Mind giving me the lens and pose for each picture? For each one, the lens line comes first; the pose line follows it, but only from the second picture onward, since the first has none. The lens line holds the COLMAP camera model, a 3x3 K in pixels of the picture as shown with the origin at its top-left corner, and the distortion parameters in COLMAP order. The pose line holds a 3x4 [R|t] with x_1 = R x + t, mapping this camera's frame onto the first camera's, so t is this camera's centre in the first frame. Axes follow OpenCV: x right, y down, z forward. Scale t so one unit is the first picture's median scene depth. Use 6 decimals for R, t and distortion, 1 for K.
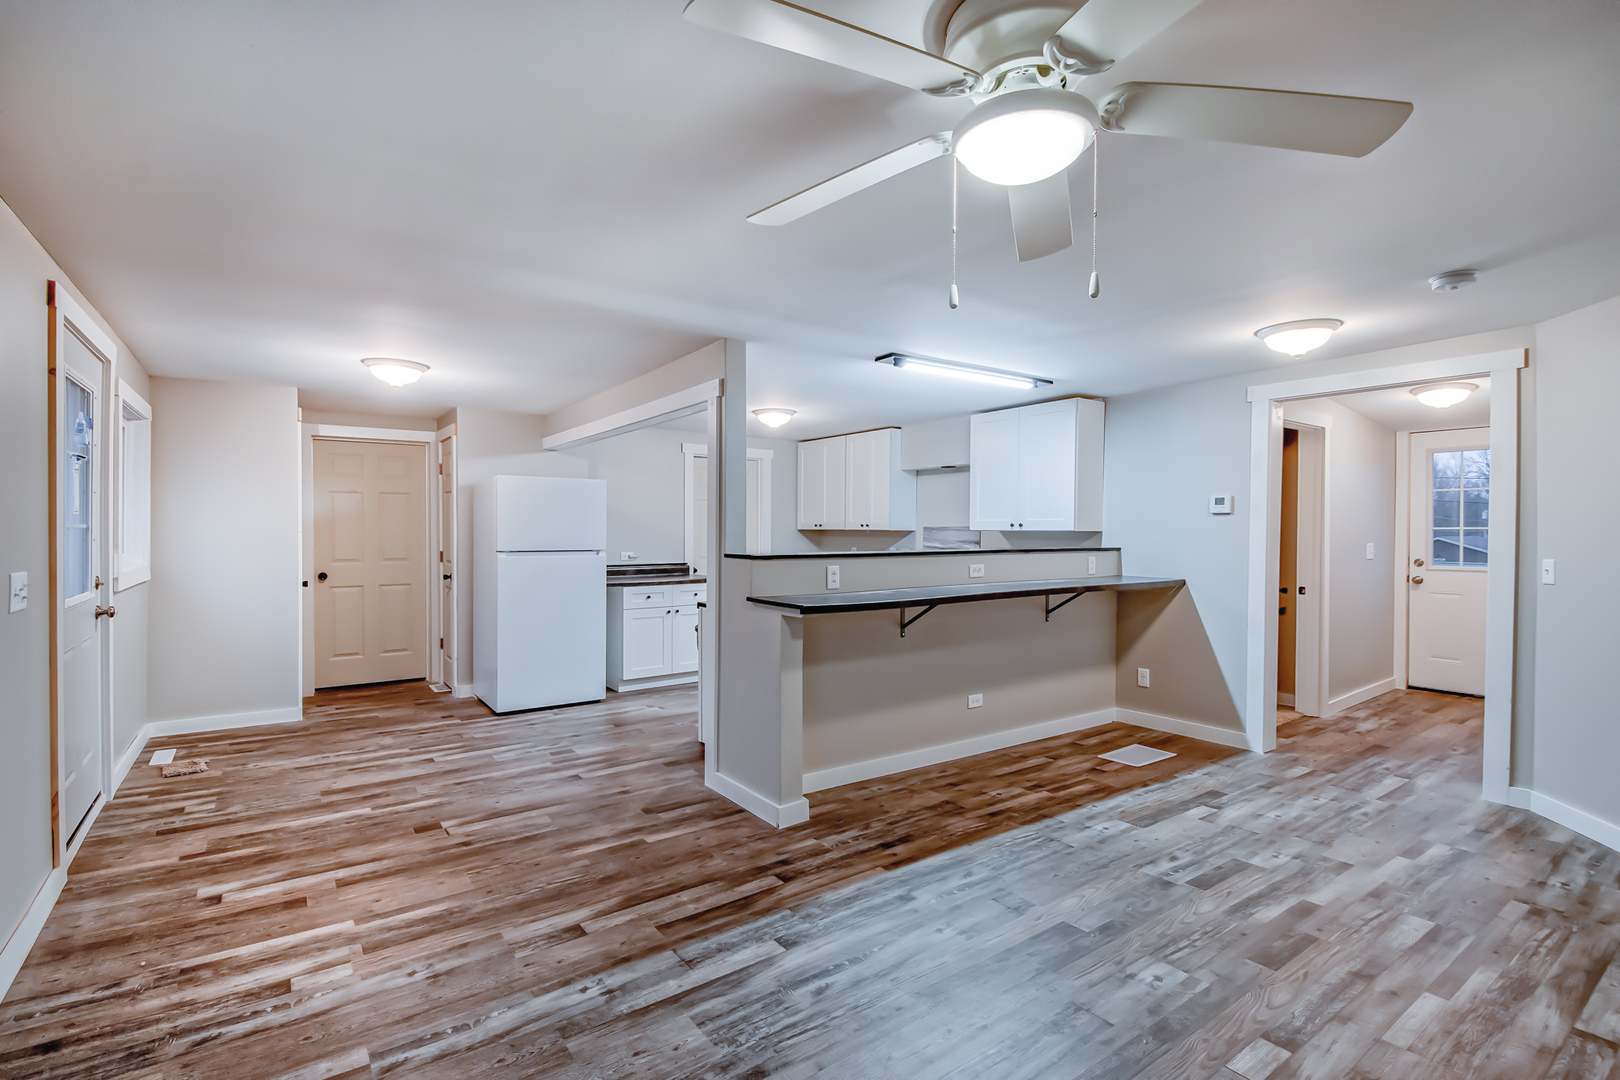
lens RADIAL K [[715.0, 0, 810.0], [0, 715.0, 540.0], [0, 0, 1]] dist [0.000362, -0.015959]
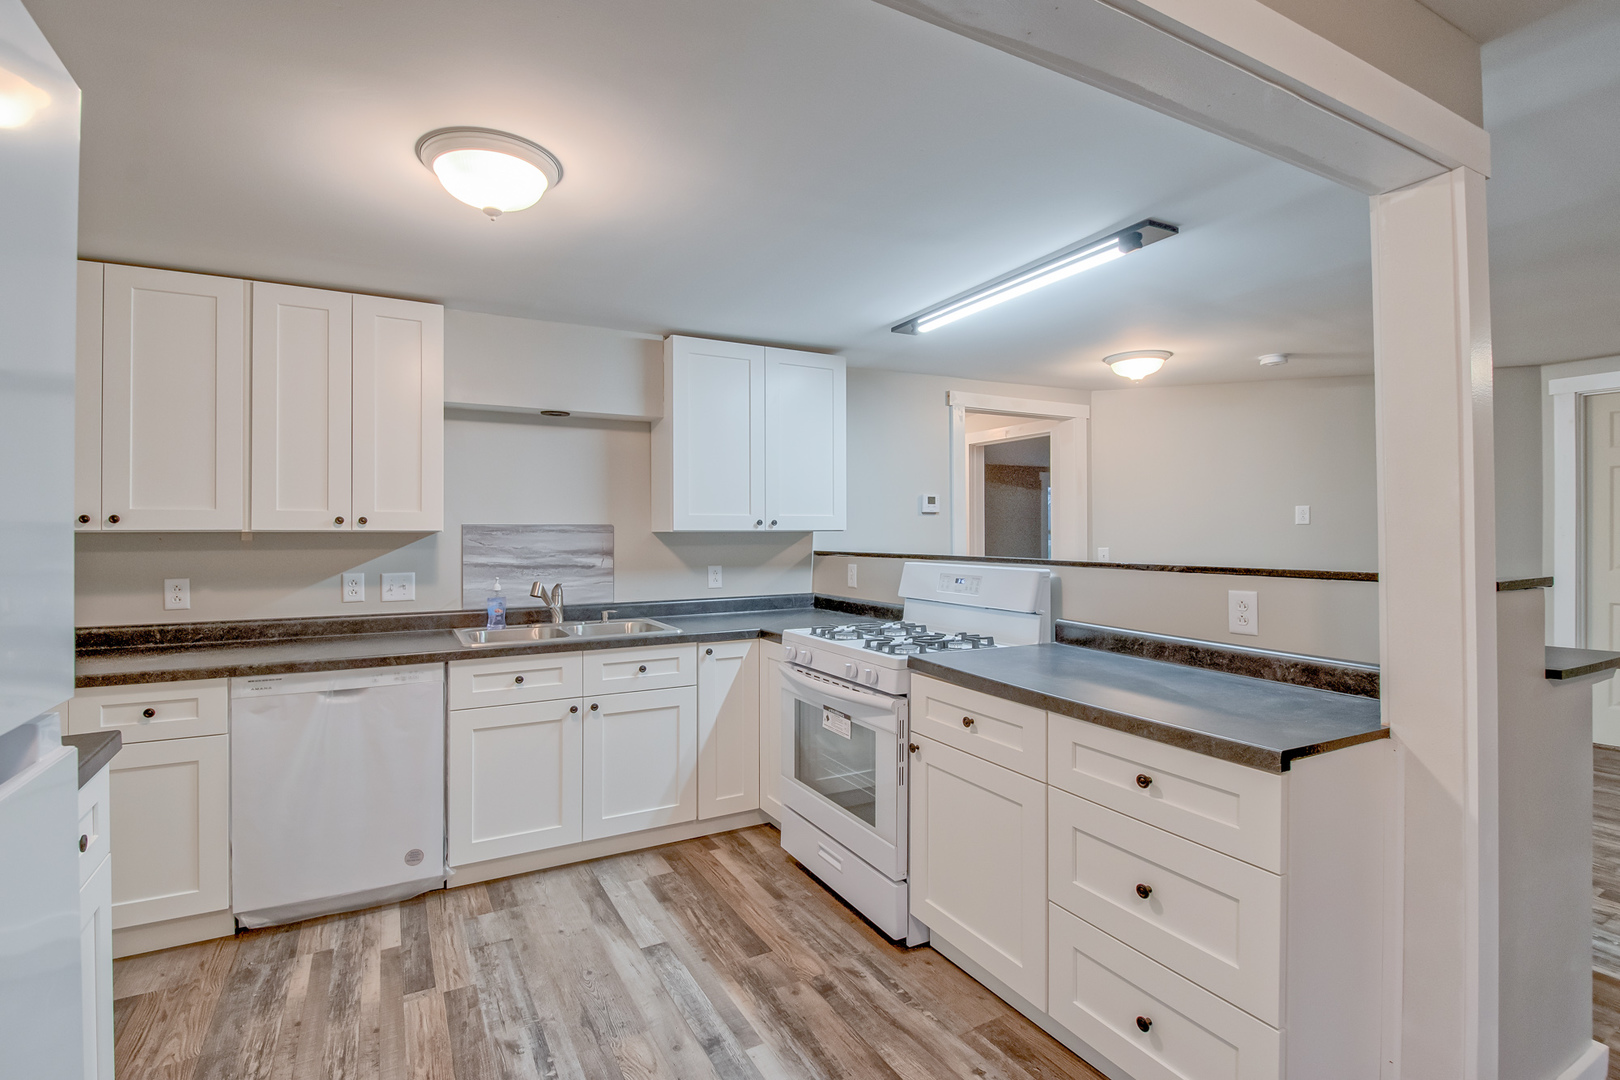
lens RADIAL K [[744.1, 0, 732.6], [0, 744.1, 538.2], [0, 0, 1]] dist [0.031336, -0.032399]
pose [[0.156513, -0.008970, 0.987635, -0.813272], [0.020444, 0.999774, 0.005841, -0.022289], [-0.987464, 0.019277, 0.156661, 1.860067]]
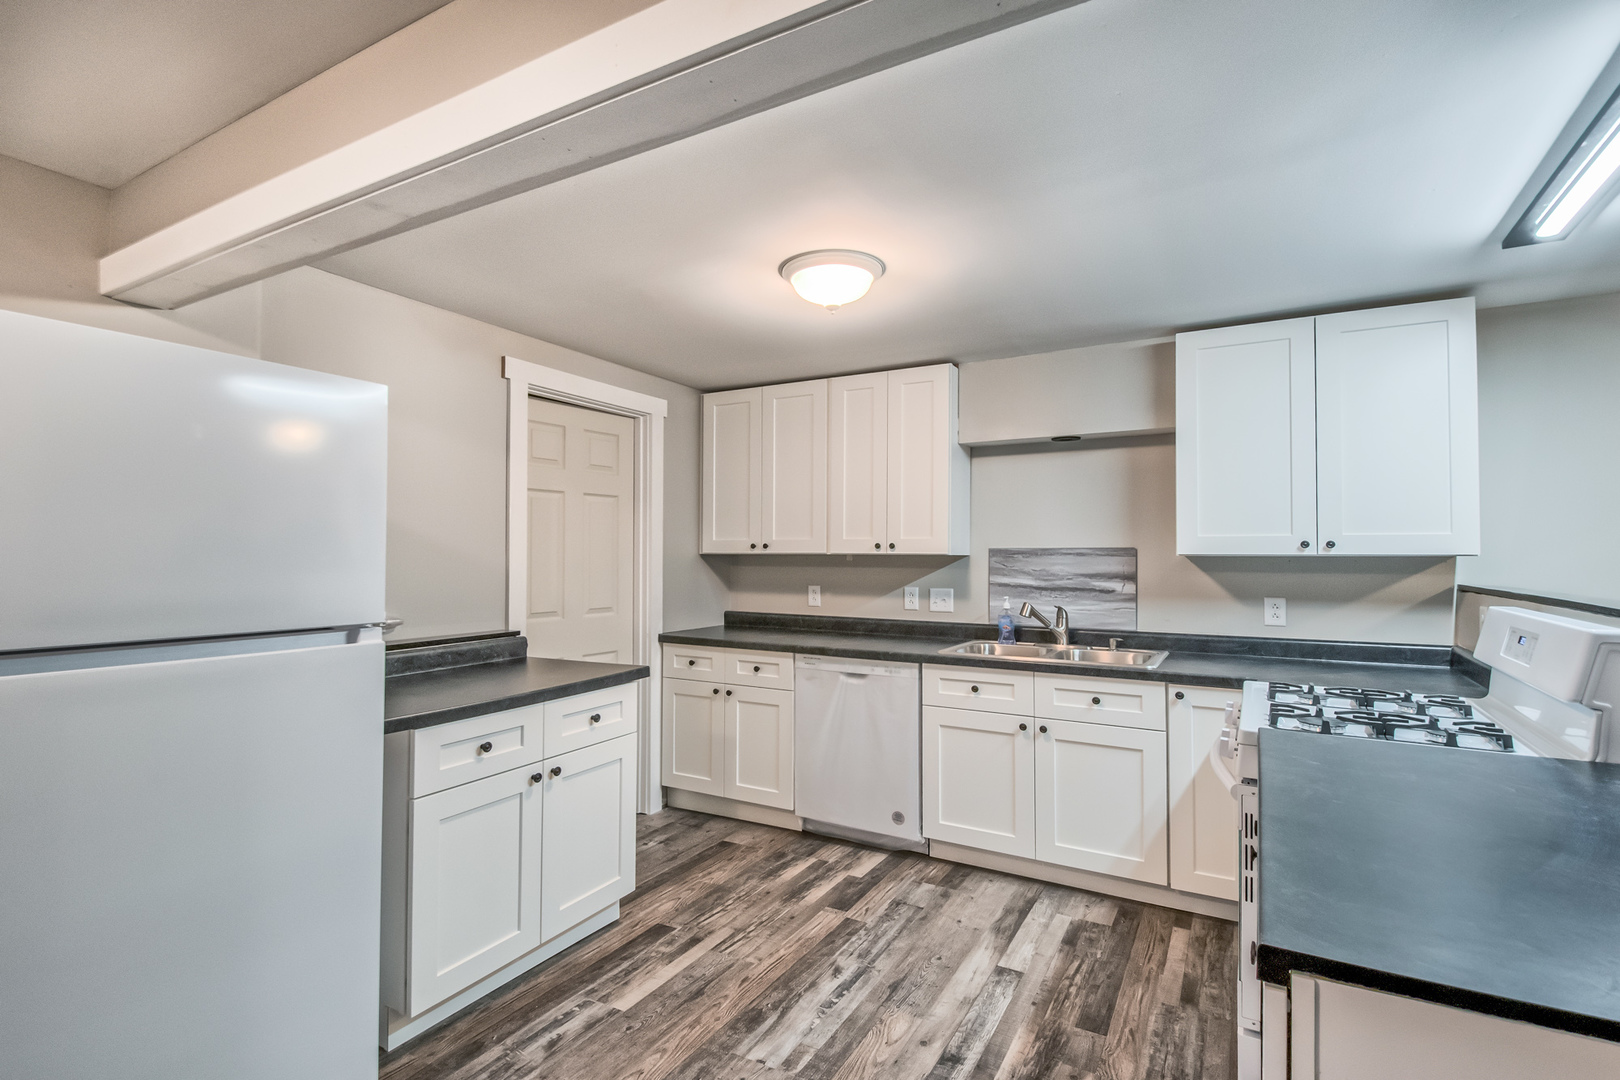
lens RADIAL K [[734.9, 0, 810.0], [0, 734.9, 540.0], [0, 0, 1]] dist [0.001203, -0.000306]
pose [[0.905135, 0.008486, 0.425039, -0.530012], [0.006615, 0.999399, -0.034040, -0.017470], [-0.425072, 0.033623, 0.904535, 1.366884]]
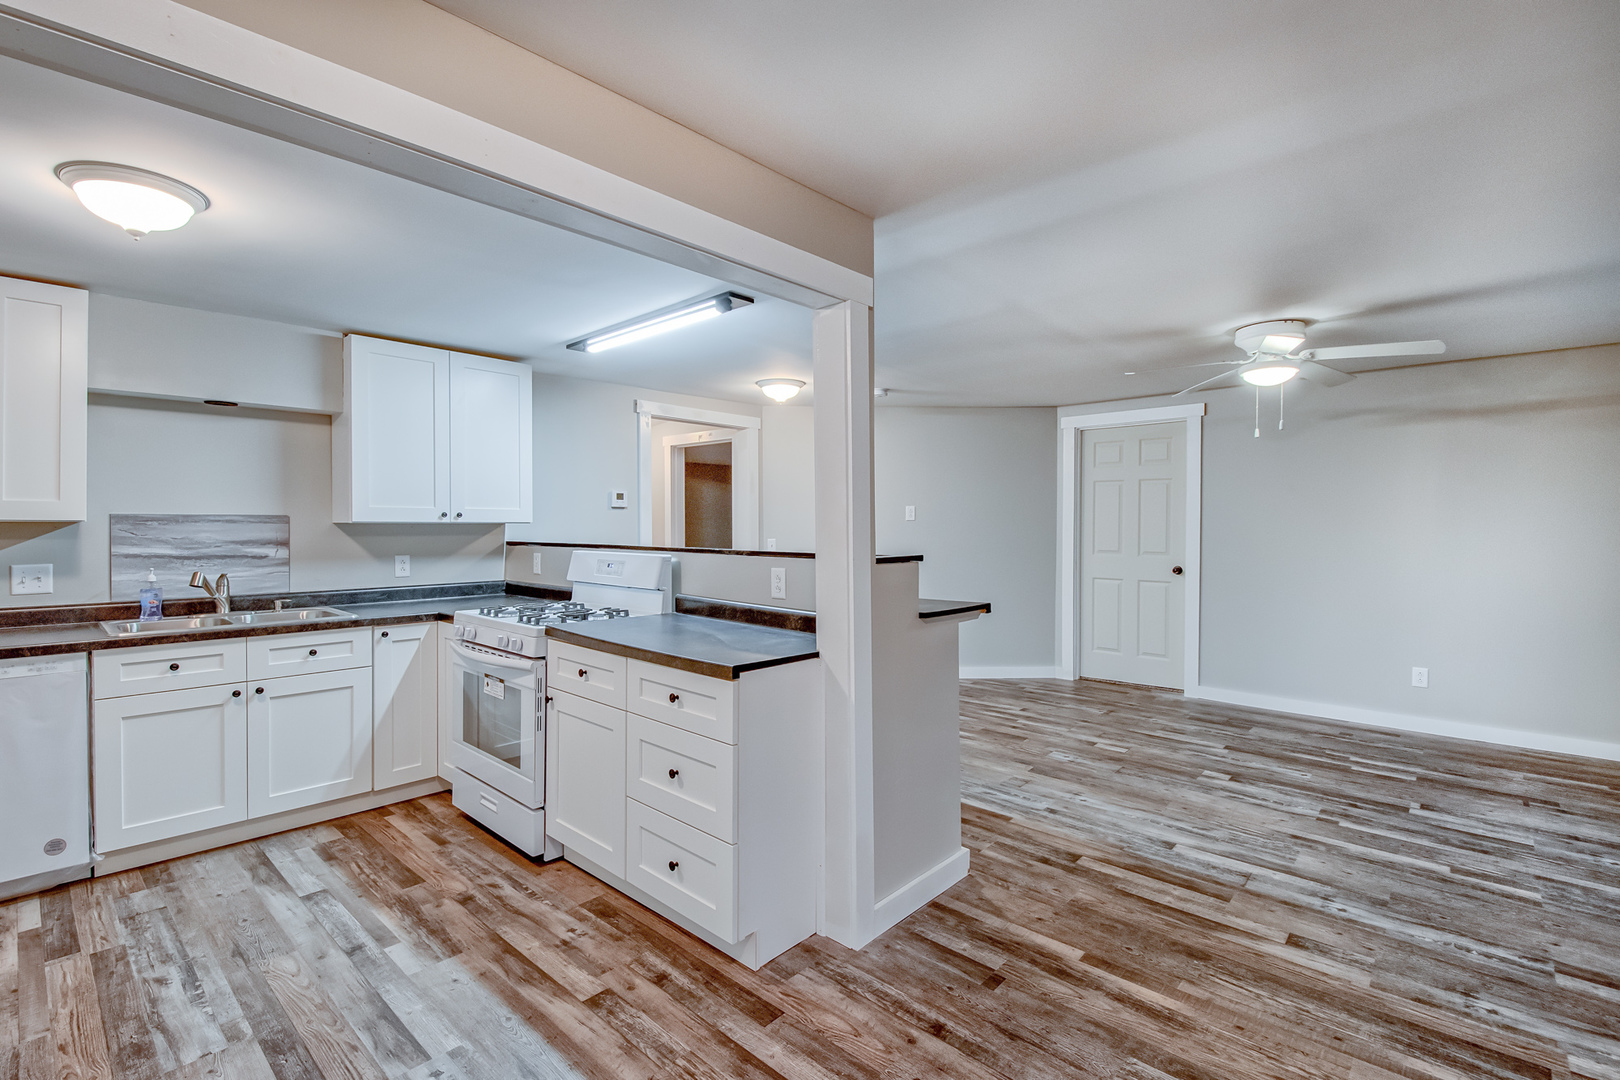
lens RADIAL K [[772.3, 0, 757.6], [0, 772.3, 534.0], [0, 0, 1]] dist [0.005467, -0.020758]
pose [[-0.180663, -0.013559, 0.983452, -1.072827], [0.014345, 0.999762, 0.016420, -0.020092], [-0.983440, 0.017074, -0.180425, 1.687827]]
